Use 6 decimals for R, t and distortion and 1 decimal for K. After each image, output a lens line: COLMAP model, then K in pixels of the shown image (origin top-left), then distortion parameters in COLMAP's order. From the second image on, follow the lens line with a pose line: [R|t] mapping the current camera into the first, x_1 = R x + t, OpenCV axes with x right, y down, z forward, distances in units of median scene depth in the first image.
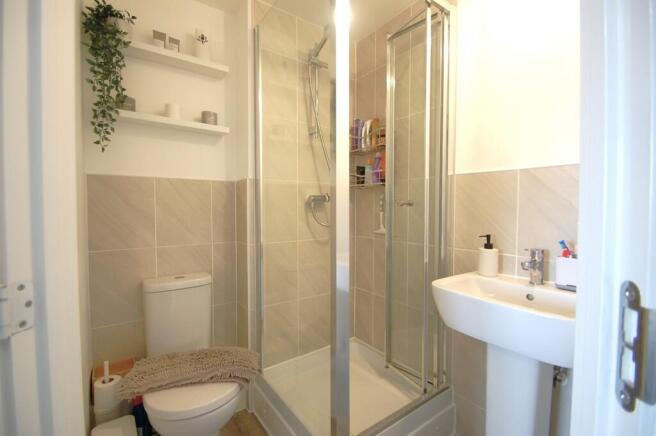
lens RADIAL K [[288.2, 0, 328.4], [0, 288.2, 215.2], [0, 0, 1]] dist [0.001183, -0.011101]
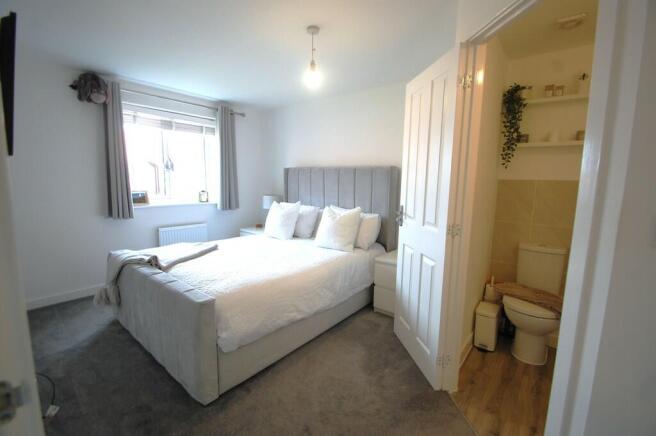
lens RADIAL K [[288.2, 0, 328.4], [0, 288.2, 215.2], [0, 0, 1]] dist [0.001183, -0.011101]
pose [[0.263361, 0.119275, -0.957295, 0.746880], [-0.056442, 0.992532, 0.108138, -0.058785], [0.963045, 0.025553, 0.268126, -0.612761]]
